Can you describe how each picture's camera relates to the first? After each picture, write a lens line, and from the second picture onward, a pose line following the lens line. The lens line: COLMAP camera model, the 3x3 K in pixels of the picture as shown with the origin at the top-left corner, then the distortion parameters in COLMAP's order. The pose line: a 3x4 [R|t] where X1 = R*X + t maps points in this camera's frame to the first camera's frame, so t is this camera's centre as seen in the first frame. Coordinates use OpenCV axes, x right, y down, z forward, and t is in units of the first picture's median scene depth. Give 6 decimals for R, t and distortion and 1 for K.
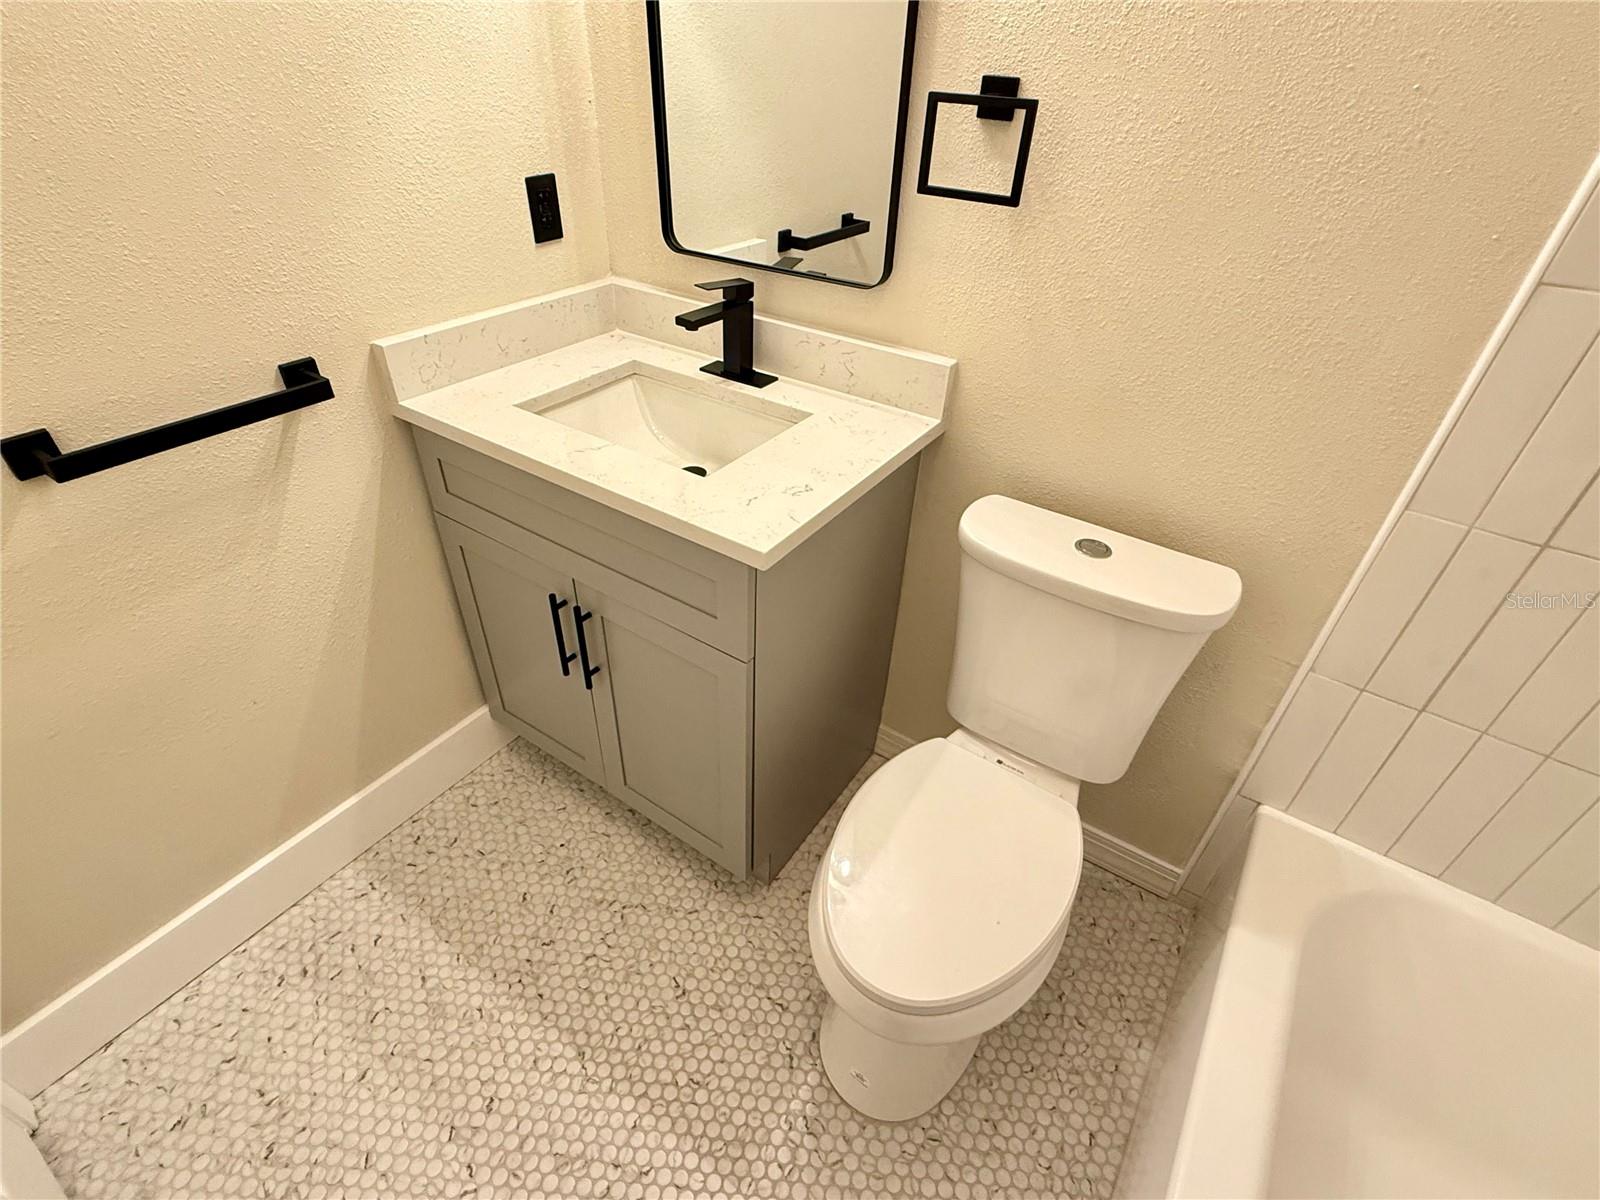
lens RADIAL K [[762.2, 0, 797.3], [0, 762.2, 601.8], [0, 0, 1]] dist [-0.000823, 0.000449]
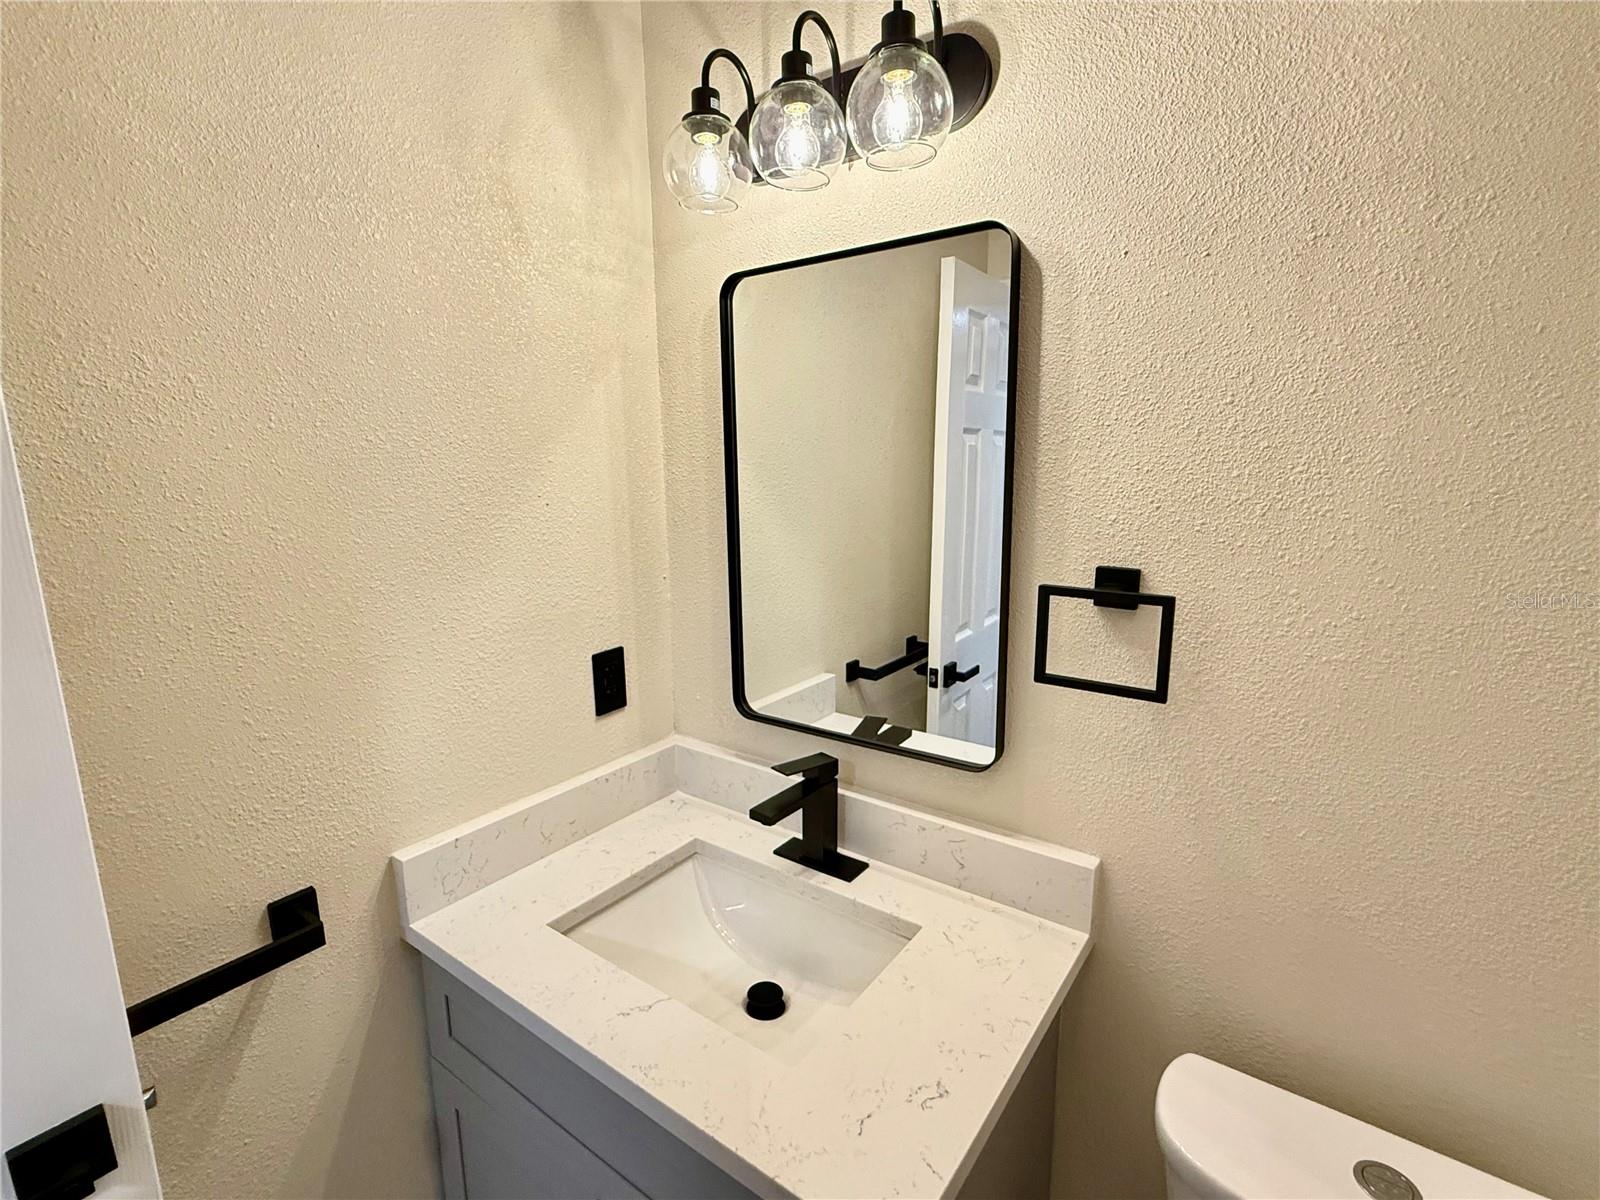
lens RADIAL K [[760.0, 0, 796.3], [0, 760.0, 600.8], [0, 0, 1]] dist [-0.000358, 0.000200]
pose [[0.997988, -0.038505, -0.050379, -0.055151], [0.012589, 0.899014, -0.437739, -0.205822], [0.062147, 0.436224, 0.897689, 0.141590]]
